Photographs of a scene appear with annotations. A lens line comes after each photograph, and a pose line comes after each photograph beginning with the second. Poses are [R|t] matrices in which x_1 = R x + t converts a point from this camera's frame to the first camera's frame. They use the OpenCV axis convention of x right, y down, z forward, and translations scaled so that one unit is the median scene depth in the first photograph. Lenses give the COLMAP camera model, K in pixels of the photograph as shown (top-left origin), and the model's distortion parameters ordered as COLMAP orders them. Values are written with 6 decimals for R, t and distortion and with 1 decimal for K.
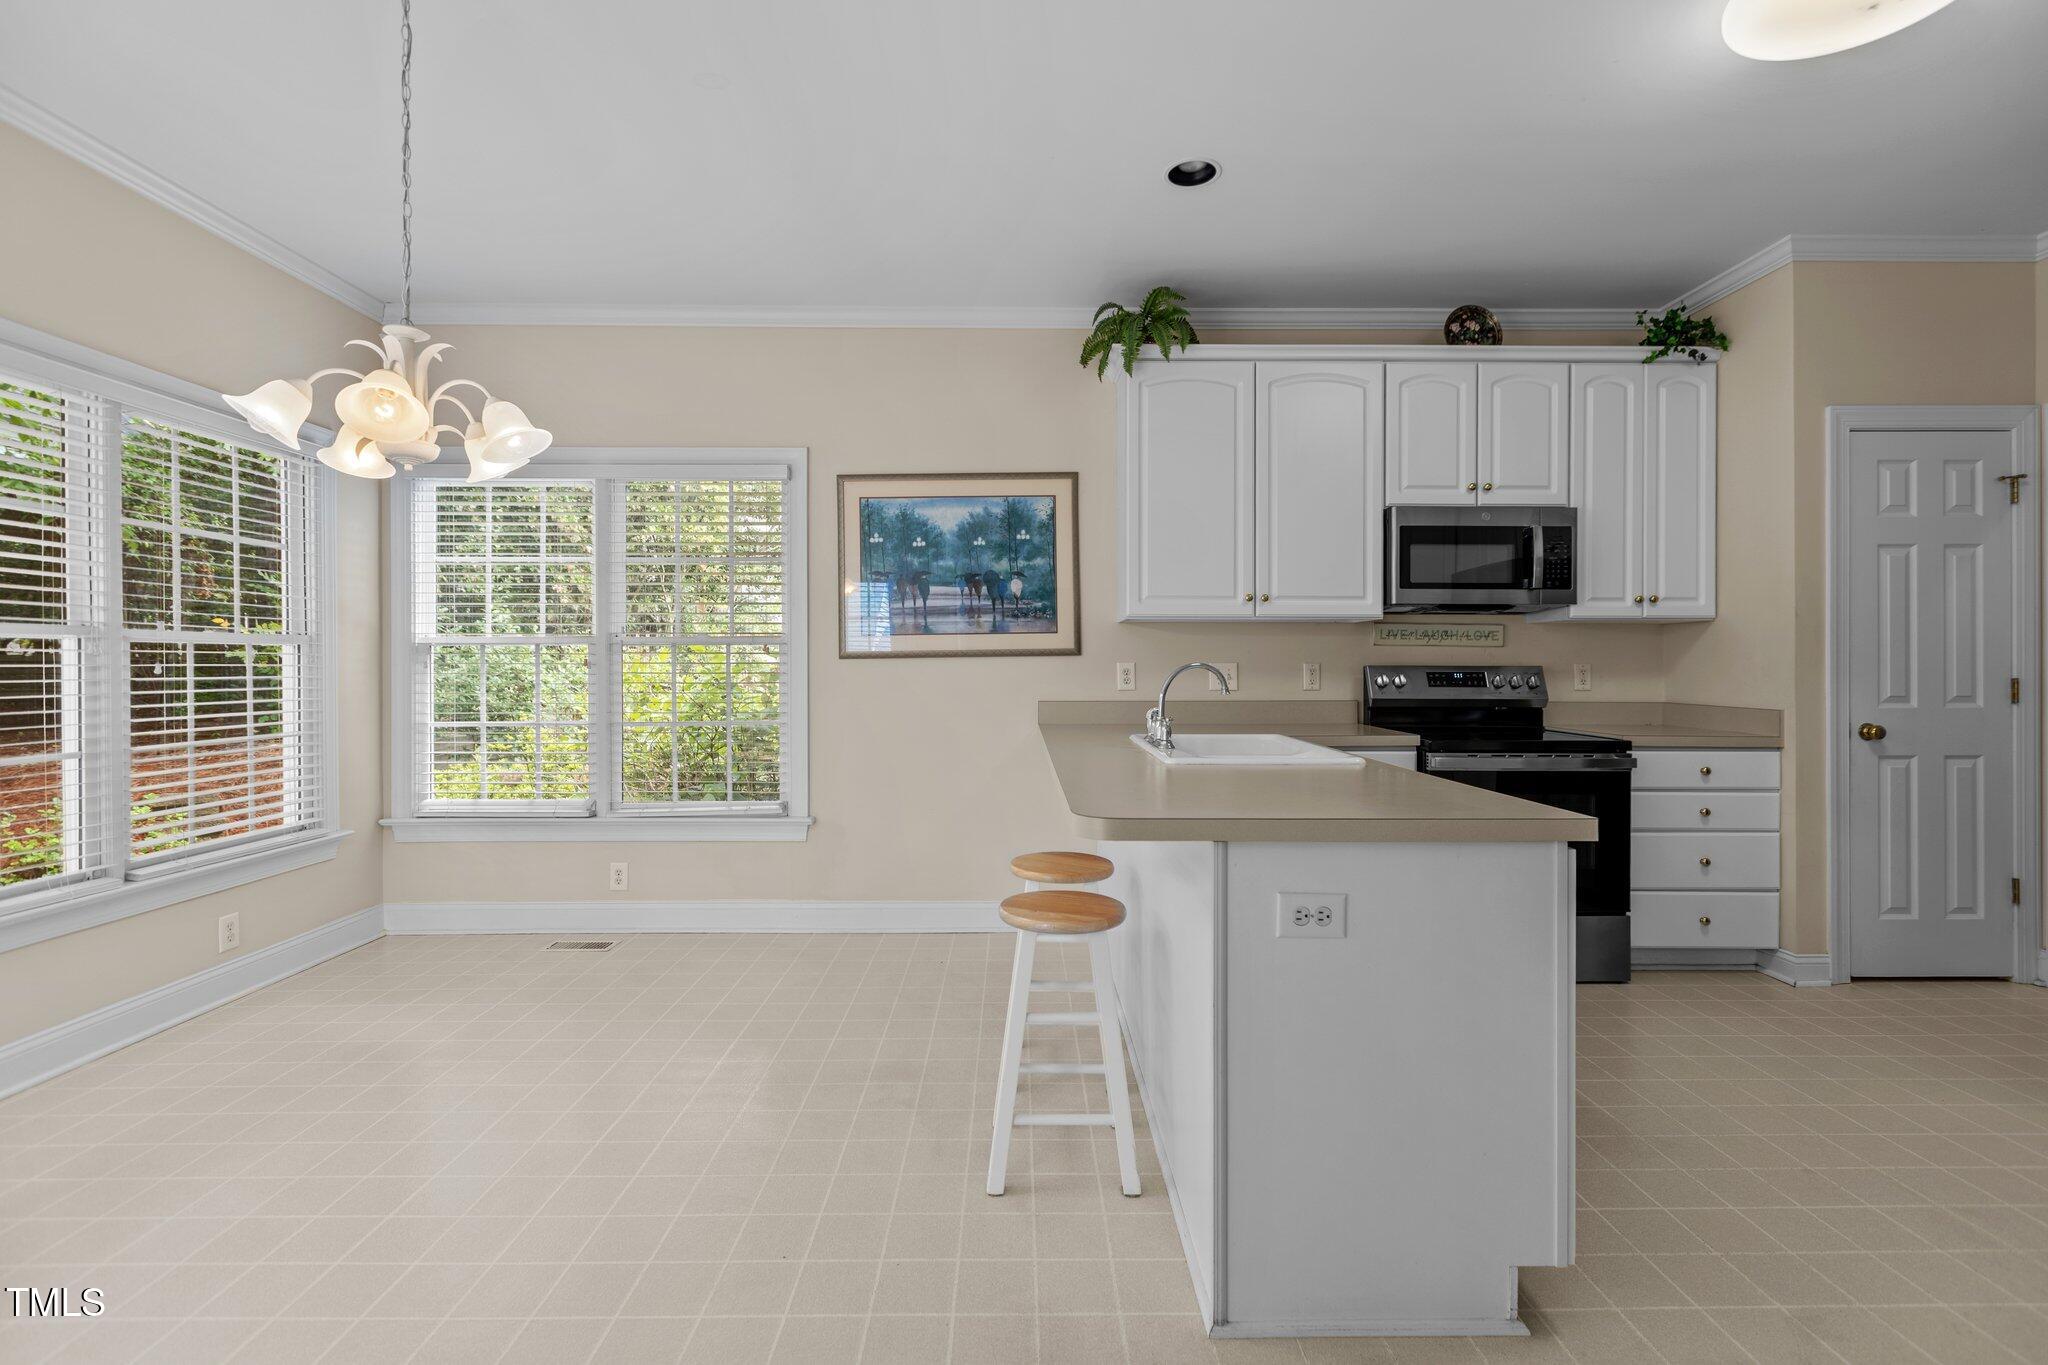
lens RADIAL K [[930.7, 0, 1024.4], [0, 930.7, 665.6], [0, 0, 1]] dist [0.002666, 0.000582]
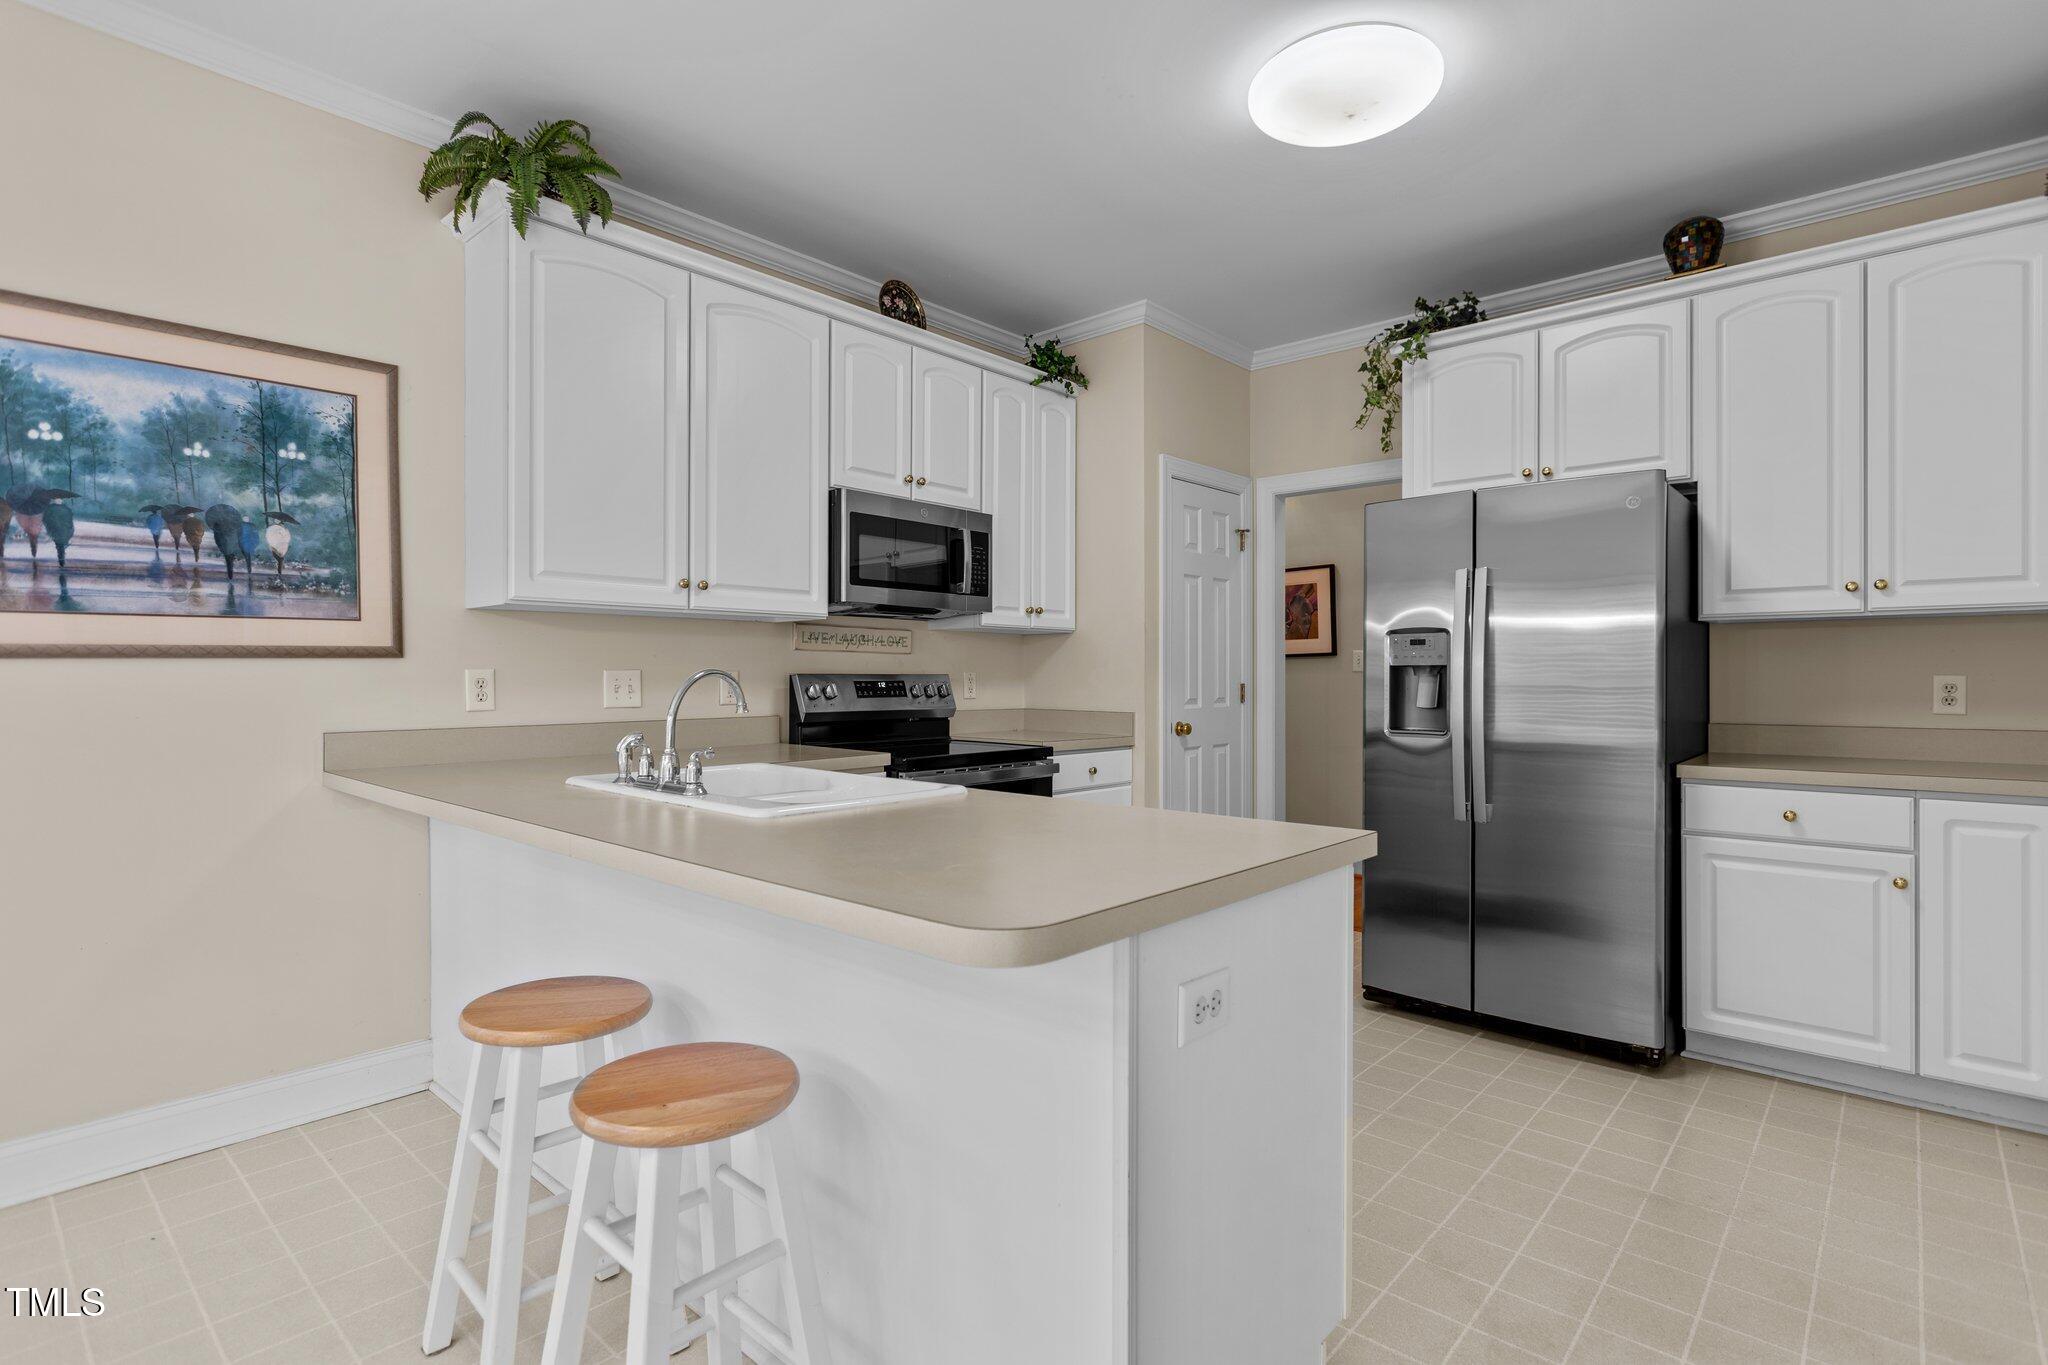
lens RADIAL K [[998.3, 0, 1024.1], [0, 998.3, 676.3], [0, 0, 1]] dist [0.001226, 0.000671]
pose [[0.674244, -0.001348, 0.738508, -0.166411], [0.000479, 0.999999, 0.001388, 0.001094], [-0.738509, -0.000582, 0.674244, 0.247681]]
